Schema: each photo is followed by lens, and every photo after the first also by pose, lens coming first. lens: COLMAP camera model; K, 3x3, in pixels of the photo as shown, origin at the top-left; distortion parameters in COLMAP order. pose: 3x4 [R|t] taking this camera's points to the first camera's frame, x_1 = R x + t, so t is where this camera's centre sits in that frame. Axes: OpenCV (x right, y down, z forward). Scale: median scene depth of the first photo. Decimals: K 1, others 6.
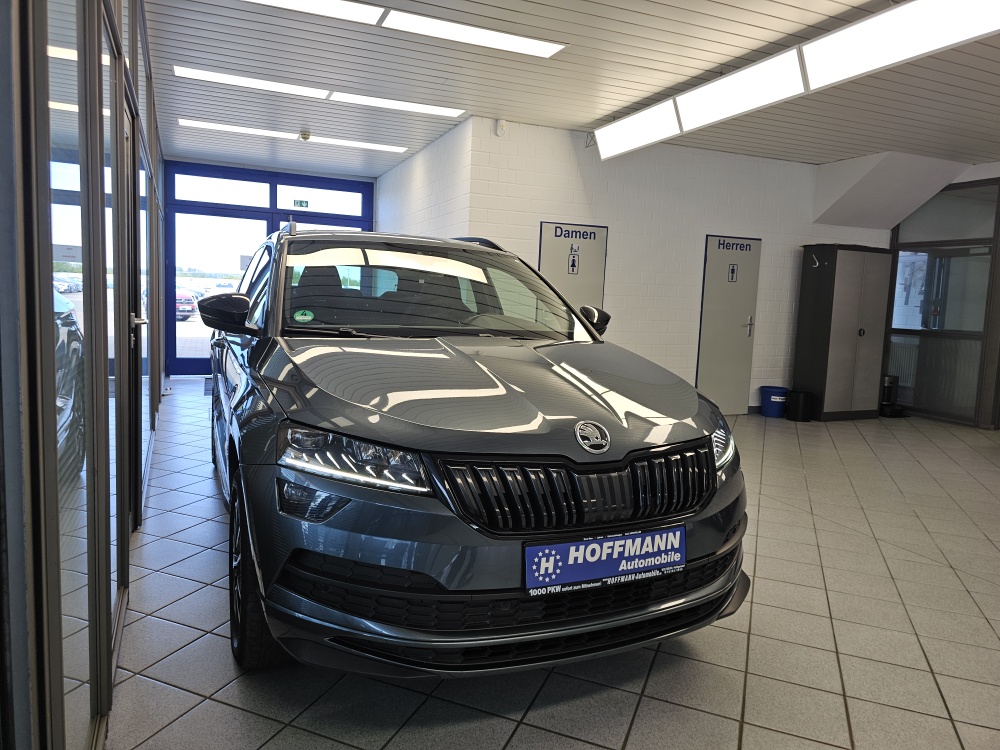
lens RADIAL K [[677.8, 0, 503.1], [0, 677.8, 380.6], [0, 0, 1]] dist [0.052356, -0.051530]
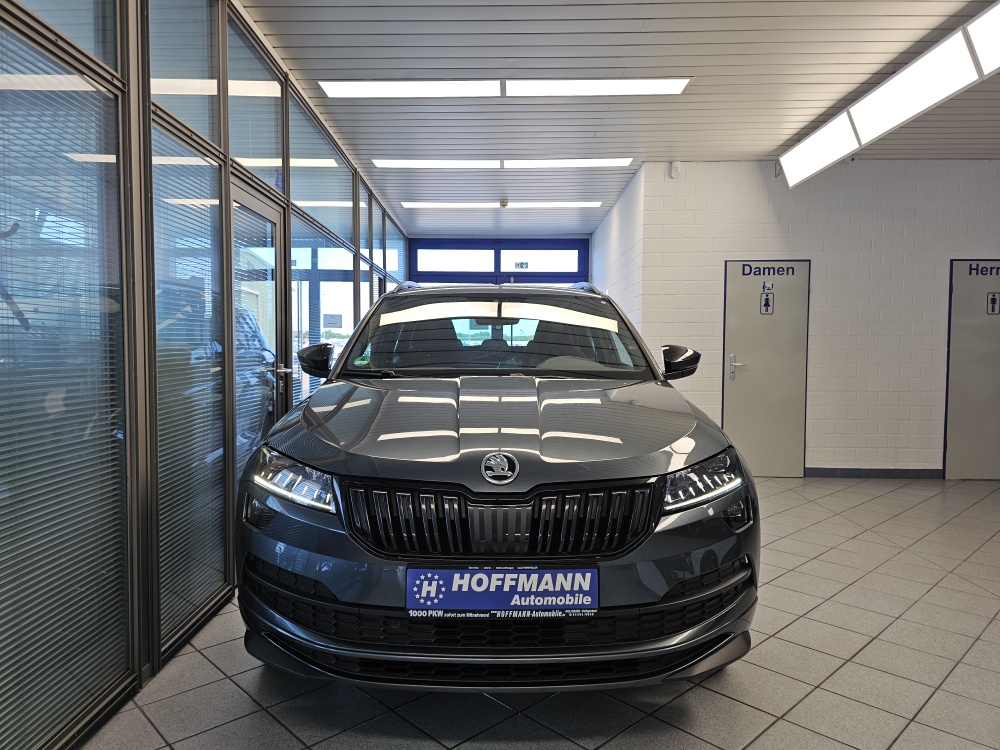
lens RADIAL K [[677.8, 0, 479.2], [0, 677.8, 393.5], [0, 0, 1]] dist [0.052356, -0.051530]
pose [[0.912648, -0.007821, -0.408670, 0.270999], [-0.016972, 0.998229, -0.057007, 0.015973], [0.408393, 0.058964, 0.910900, 0.034799]]
